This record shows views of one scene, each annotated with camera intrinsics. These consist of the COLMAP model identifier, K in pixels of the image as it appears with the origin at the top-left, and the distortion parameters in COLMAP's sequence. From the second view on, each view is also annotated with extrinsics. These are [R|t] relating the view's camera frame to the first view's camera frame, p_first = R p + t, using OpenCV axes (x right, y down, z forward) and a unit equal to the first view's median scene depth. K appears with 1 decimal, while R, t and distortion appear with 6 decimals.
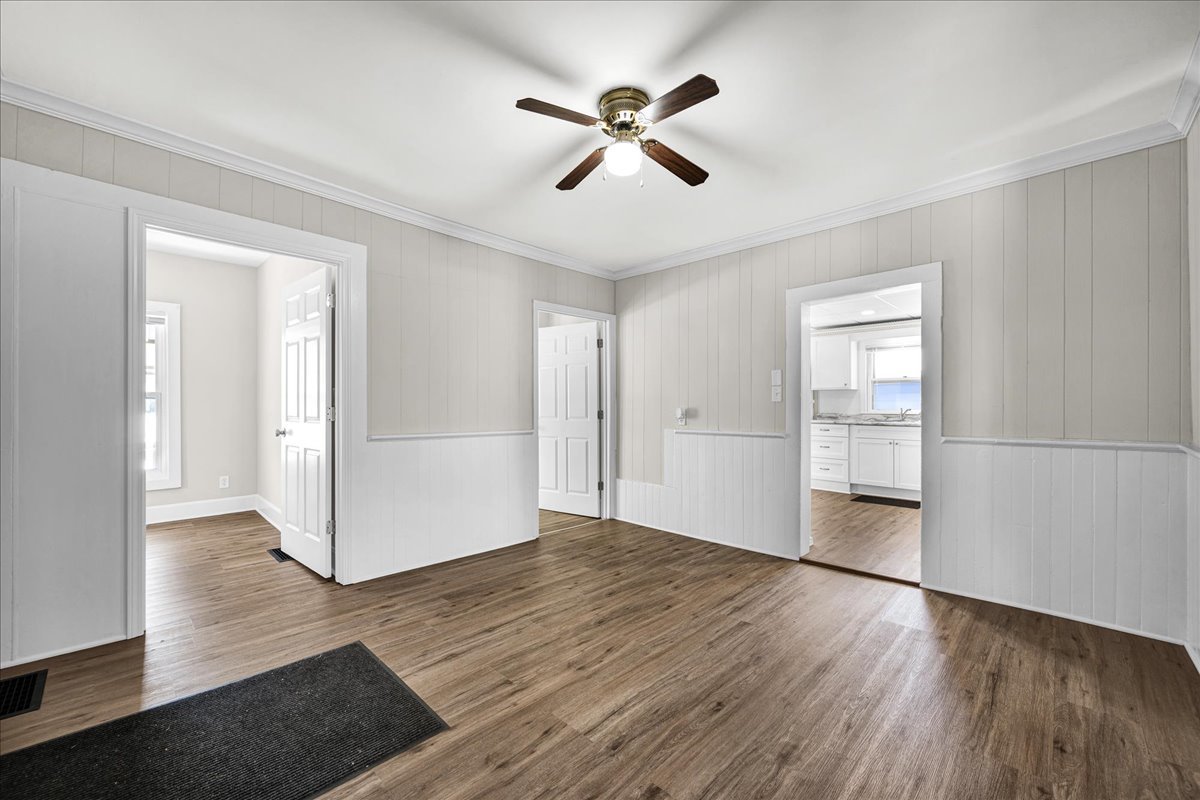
lens RADIAL K [[480.9, 0, 600.0], [0, 480.9, 400.0], [0, 0, 1]] dist [-0.001671, -0.000369]
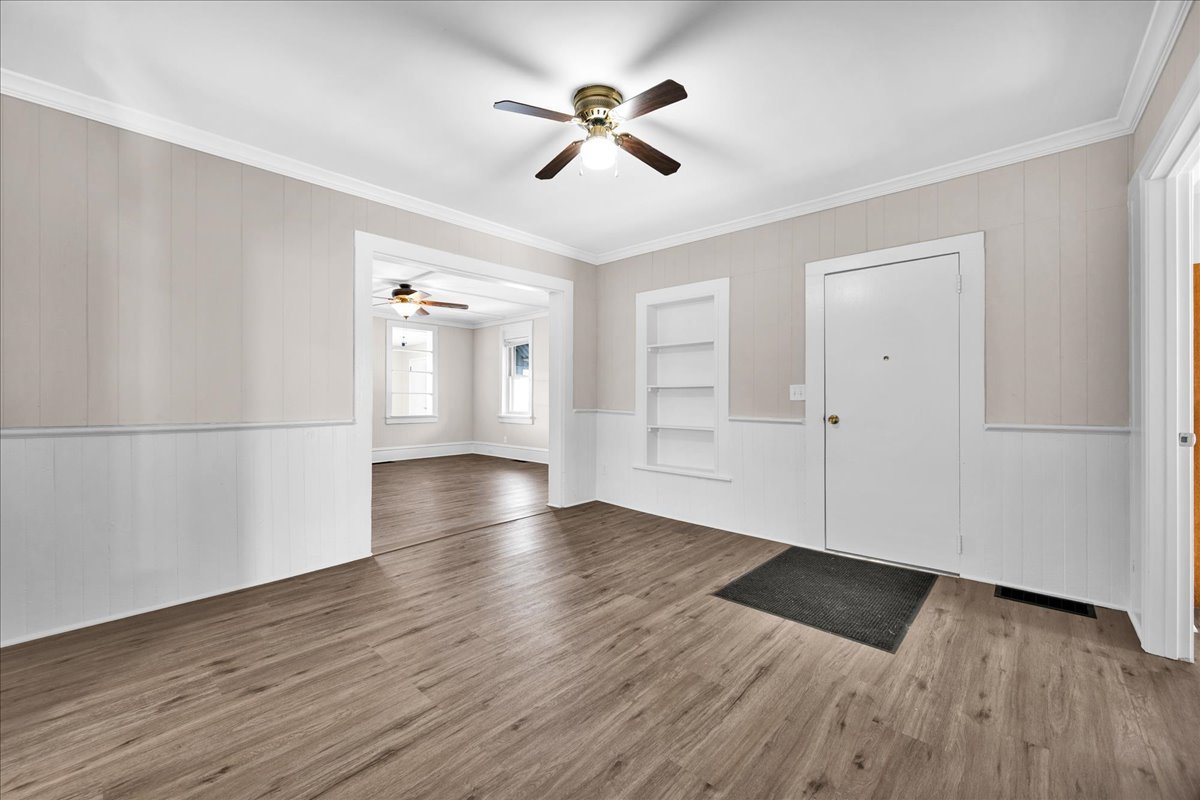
lens RADIAL K [[480.9, 0, 600.0], [0, 480.9, 400.0], [0, 0, 1]] dist [-0.001671, -0.000369]
pose [[-0.999525, -0.002673, -0.030717, 0.076570], [-0.002651, 0.999996, -0.000755, 0.038606], [0.030719, -0.000674, -0.999528, 2.050887]]
